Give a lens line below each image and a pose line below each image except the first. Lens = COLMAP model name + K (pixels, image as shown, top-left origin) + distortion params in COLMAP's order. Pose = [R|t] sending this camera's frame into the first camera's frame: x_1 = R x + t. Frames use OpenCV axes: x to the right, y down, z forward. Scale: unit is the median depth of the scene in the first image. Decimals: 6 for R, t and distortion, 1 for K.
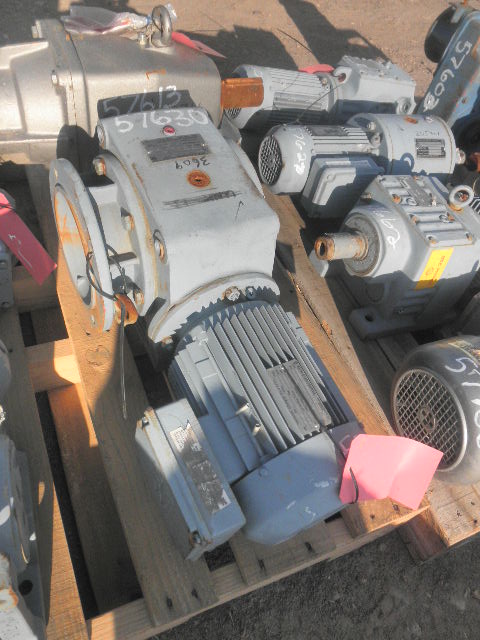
lens RADIAL K [[550.7, 0, 240.0], [0, 550.7, 320.0], [0, 0, 1]] dist [-0.151629, 0.151153]
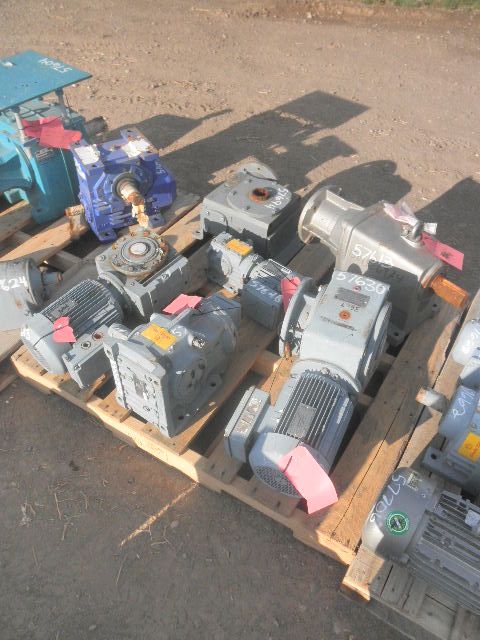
lens RADIAL K [[550.7, 0, 240.0], [0, 550.7, 320.0], [0, 0, 1]] dist [-0.151629, 0.151153]
pose [[0.539891, 0.439896, -0.717641, 1.156402], [-0.546049, 0.831870, 0.099114, -0.231190], [0.640584, 0.338356, 0.689324, -0.615149]]
